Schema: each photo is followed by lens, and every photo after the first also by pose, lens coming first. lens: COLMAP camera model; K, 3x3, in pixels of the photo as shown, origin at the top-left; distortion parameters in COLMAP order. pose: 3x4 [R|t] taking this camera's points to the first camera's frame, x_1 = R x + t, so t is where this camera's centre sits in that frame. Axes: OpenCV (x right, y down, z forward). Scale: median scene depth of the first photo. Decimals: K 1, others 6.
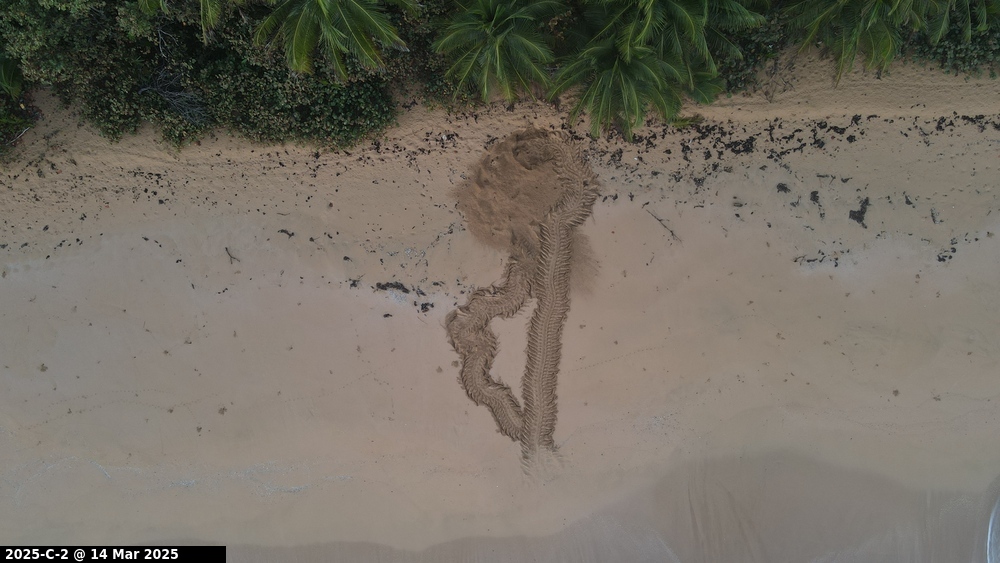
lens RADIAL K [[744.6, 0, 509.8], [0, 744.6, 280.2], [0, 0, 1]] dist [0.010128, 0.020624]
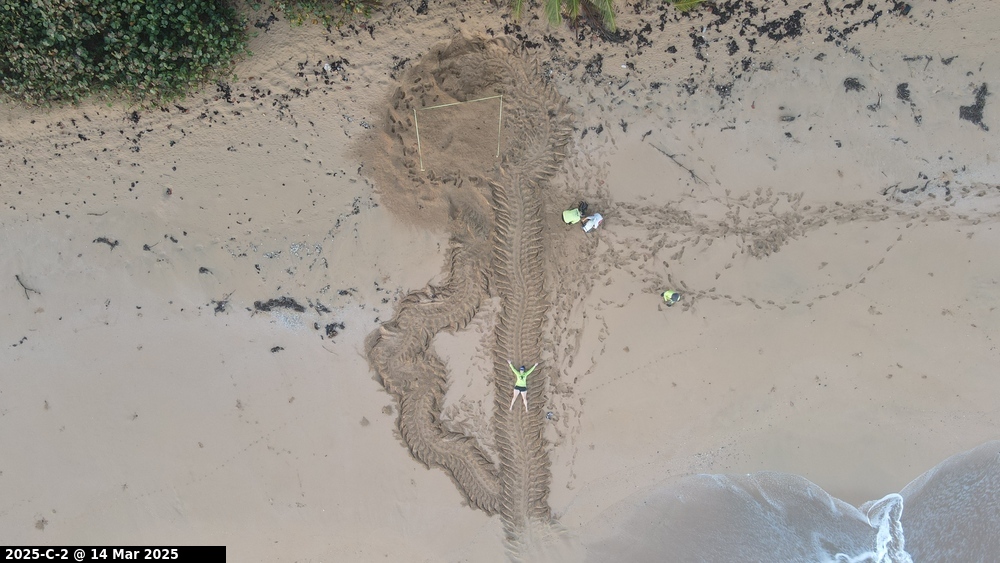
lens RADIAL K [[744.6, 0, 503.8], [0, 744.6, 282.7], [0, 0, 1]] dist [0.010128, 0.020624]
pose [[0.993082, -0.117348, -0.004162, 0.045060], [0.117343, 0.993090, -0.001561, 0.013822], [0.004316, 0.001062, 0.999990, 0.345779]]
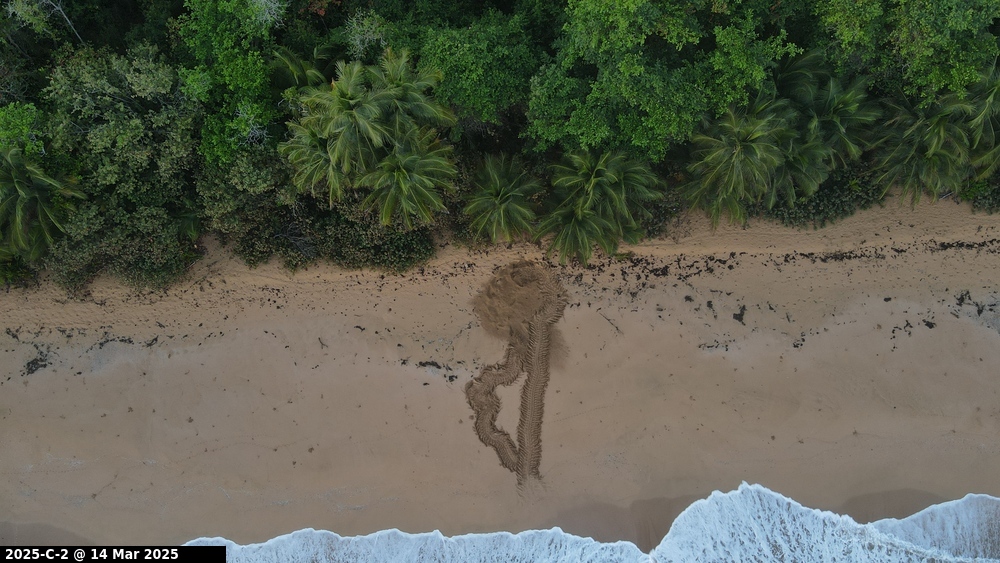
lens RADIAL K [[744.6, 0, 517.5], [0, 744.6, 281.6], [0, 0, 1]] dist [0.010128, 0.020624]
pose [[0.999889, 0.000782, 0.014880, -0.004967], [0.002027, 0.982198, -0.187836, 0.126707], [-0.014762, 0.187845, 0.982088, -0.493255]]
